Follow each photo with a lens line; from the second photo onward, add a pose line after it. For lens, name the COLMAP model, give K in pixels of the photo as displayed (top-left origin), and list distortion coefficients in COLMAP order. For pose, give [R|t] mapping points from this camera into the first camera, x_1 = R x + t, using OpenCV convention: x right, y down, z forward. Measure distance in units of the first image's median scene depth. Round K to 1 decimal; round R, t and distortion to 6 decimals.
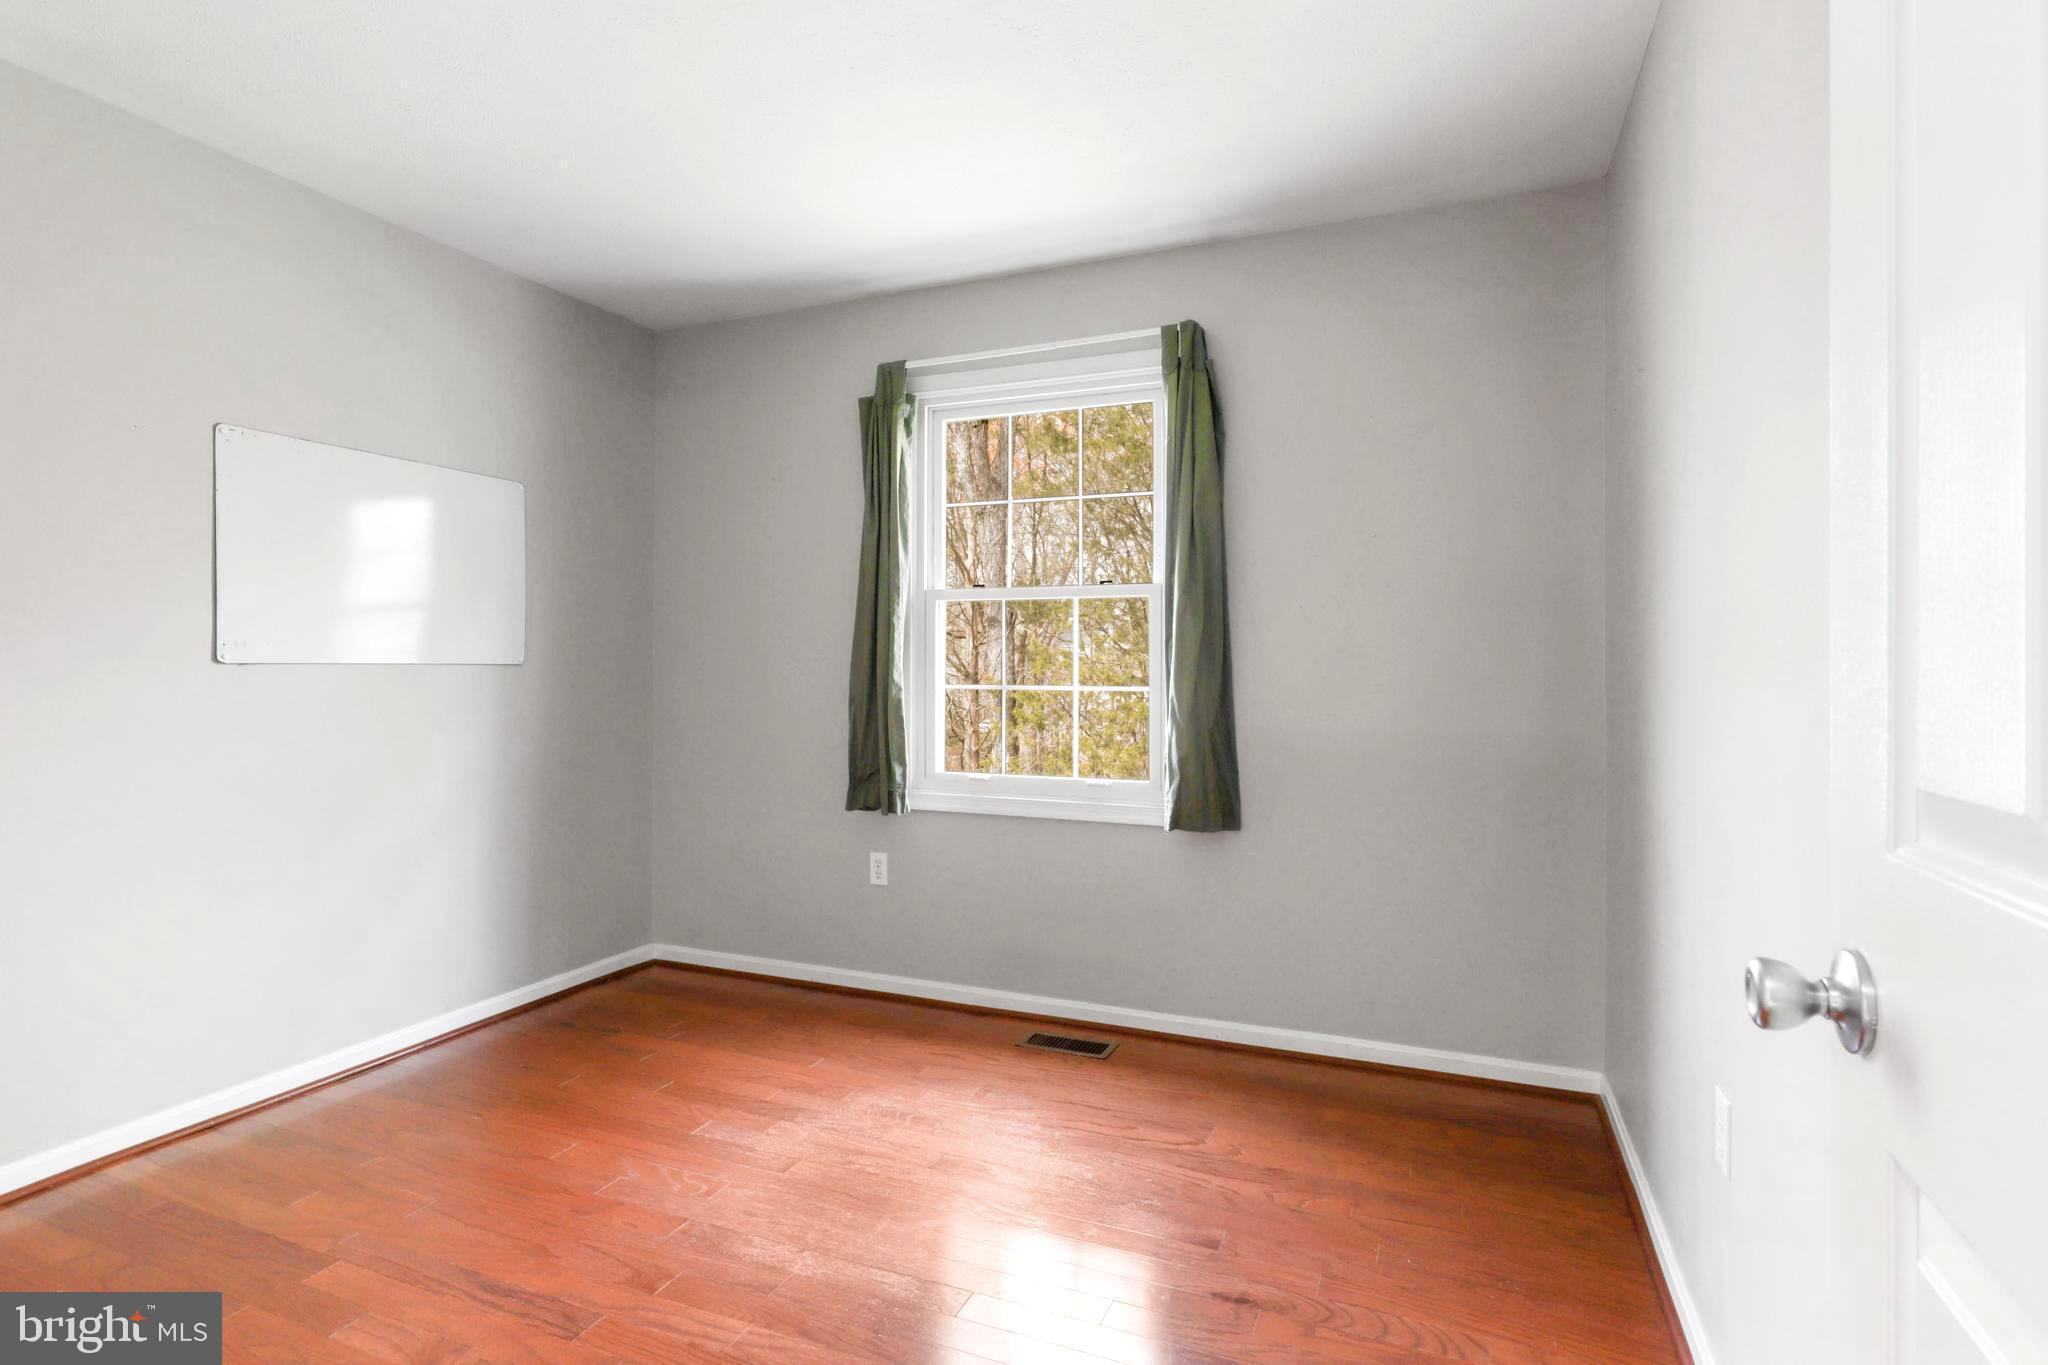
lens RADIAL K [[1034.3, 0, 1032.8], [0, 1034.3, 674.0], [0, 0, 1]] dist [0.002812, 0.000942]
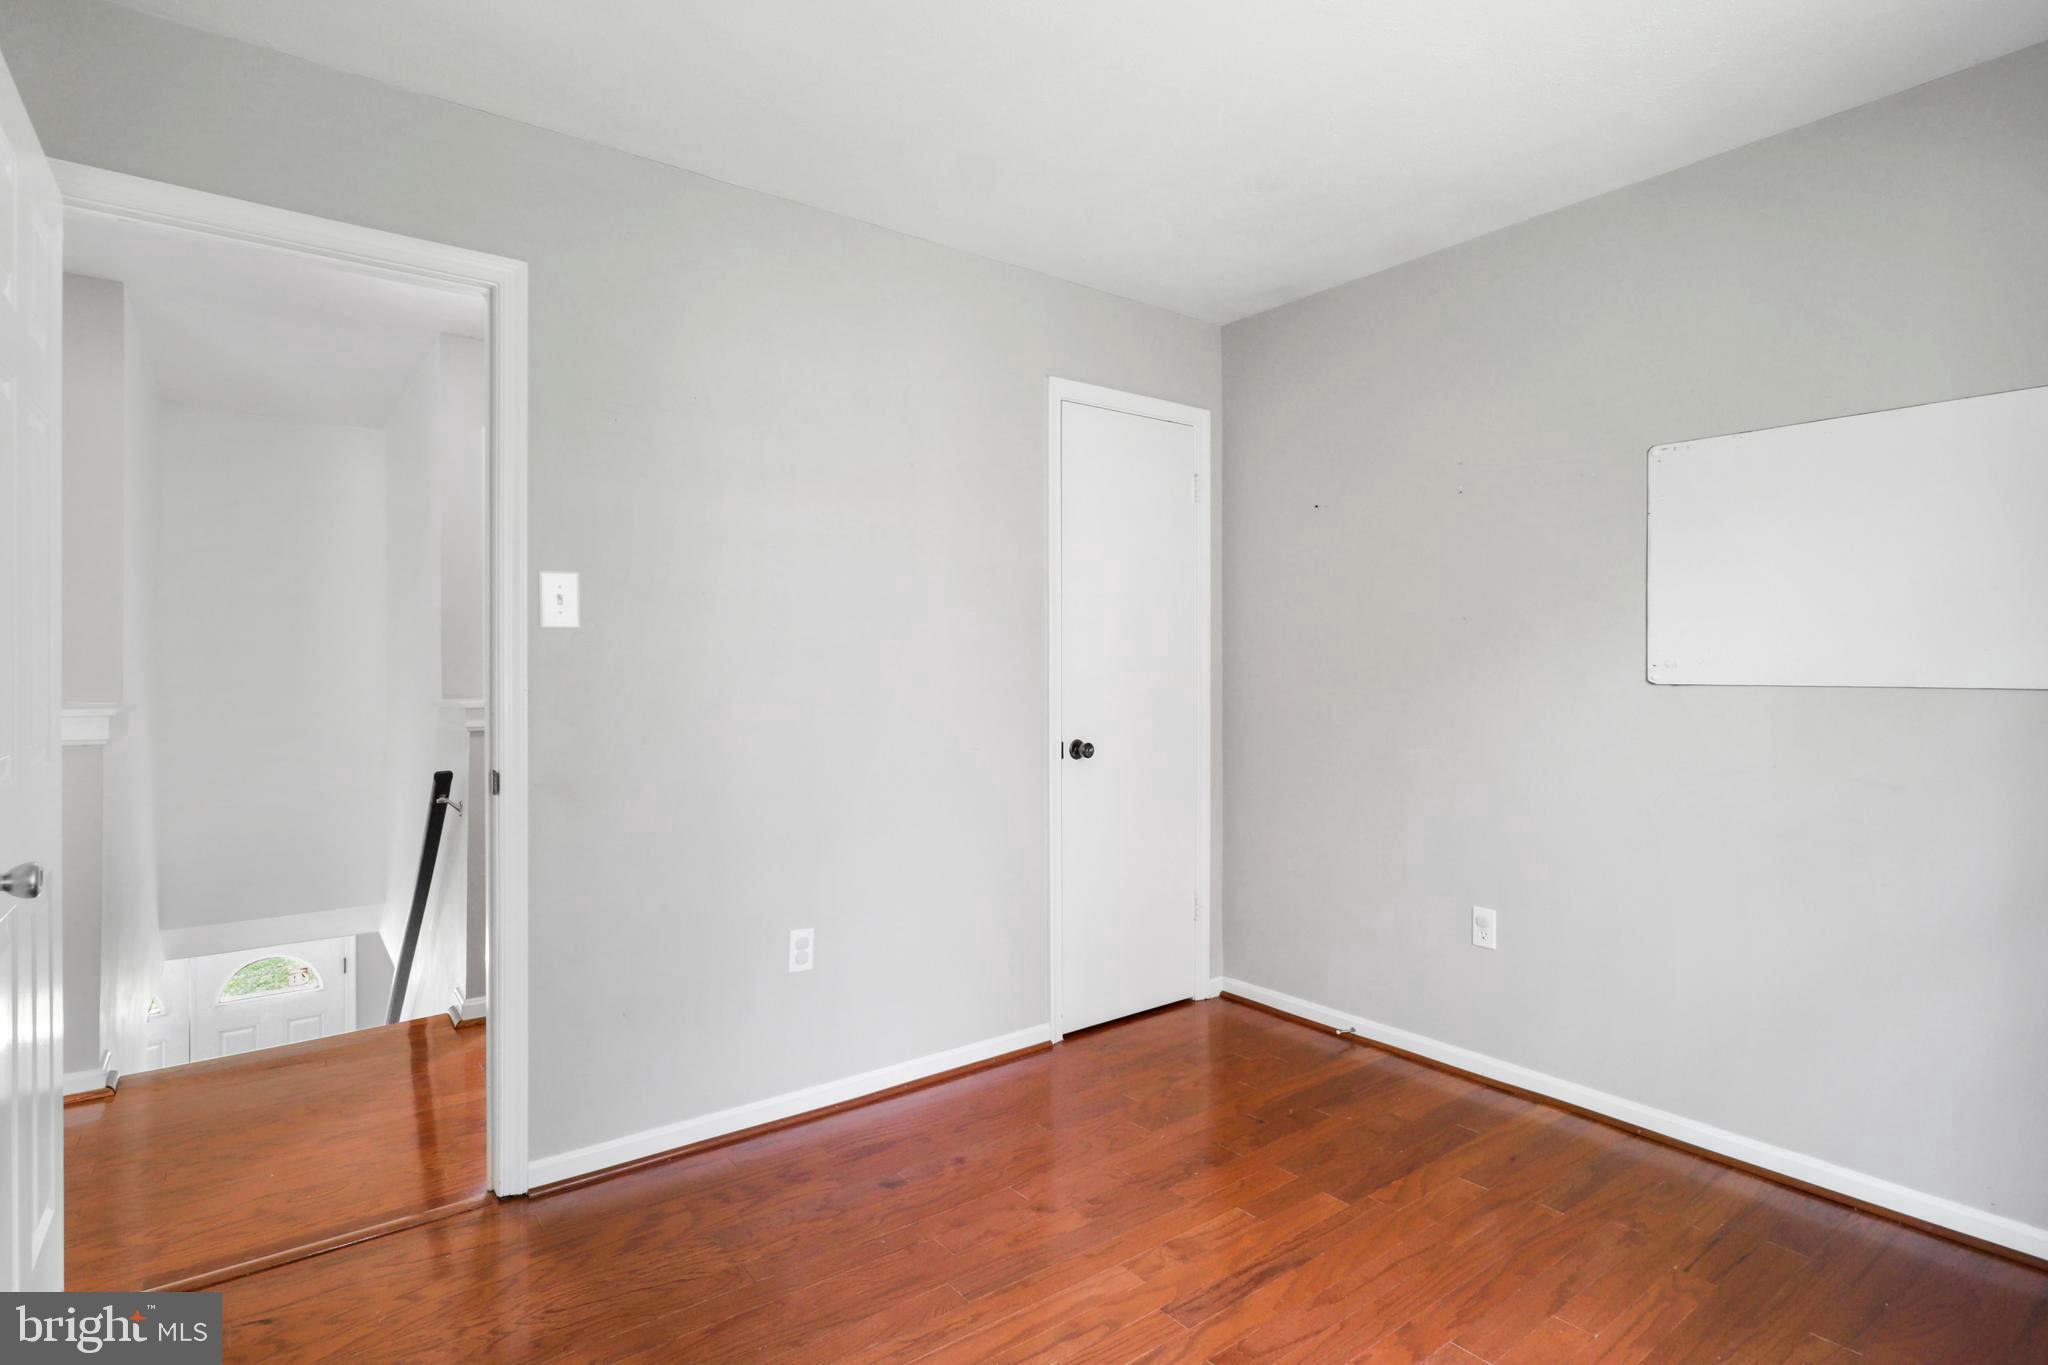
lens RADIAL K [[1034.3, 0, 1036.6], [0, 1034.3, 675.7], [0, 0, 1]] dist [0.002812, 0.000942]
pose [[-0.486288, 0.007718, -0.873765, 0.451112], [-0.008914, 0.999865, 0.013793, -0.031134], [0.873753, 0.014497, -0.486153, 1.118049]]
